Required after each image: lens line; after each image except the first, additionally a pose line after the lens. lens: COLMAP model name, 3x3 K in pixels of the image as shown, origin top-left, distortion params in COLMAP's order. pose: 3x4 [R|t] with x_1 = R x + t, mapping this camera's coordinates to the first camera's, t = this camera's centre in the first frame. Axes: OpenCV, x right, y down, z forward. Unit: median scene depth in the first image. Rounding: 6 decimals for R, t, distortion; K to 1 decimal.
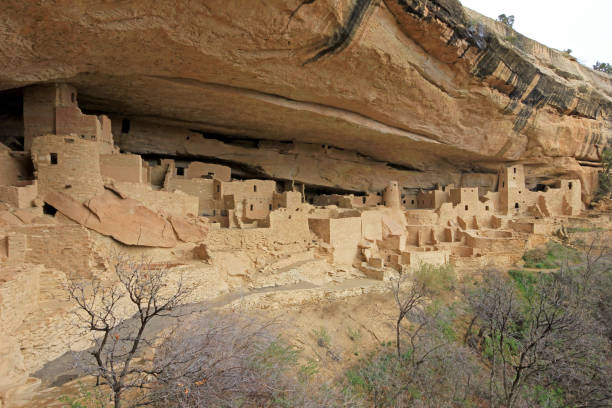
lens RADIAL K [[325.9, 0, 312.7], [0, 325.9, 207.3], [0, 0, 1]] dist [-0.012296, 0.002538]
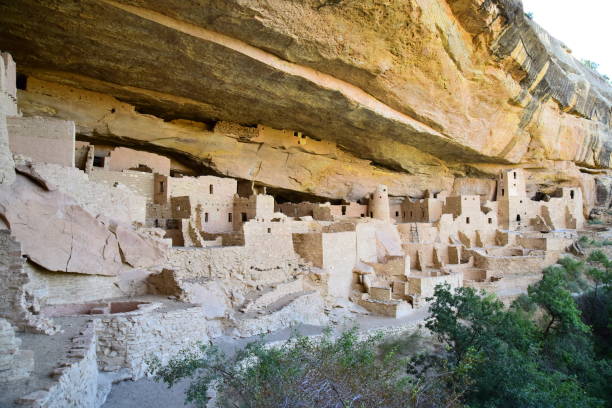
lens RADIAL K [[426.4, 0, 308.4], [0, 426.4, 204.8], [0, 0, 1]] dist [-0.118613, 0.087223]
pose [[0.980228, 0.006651, 0.197762, -0.130467], [0.003654, 0.998656, -0.051700, 0.018057], [-0.197840, 0.051400, 0.978886, 0.087723]]
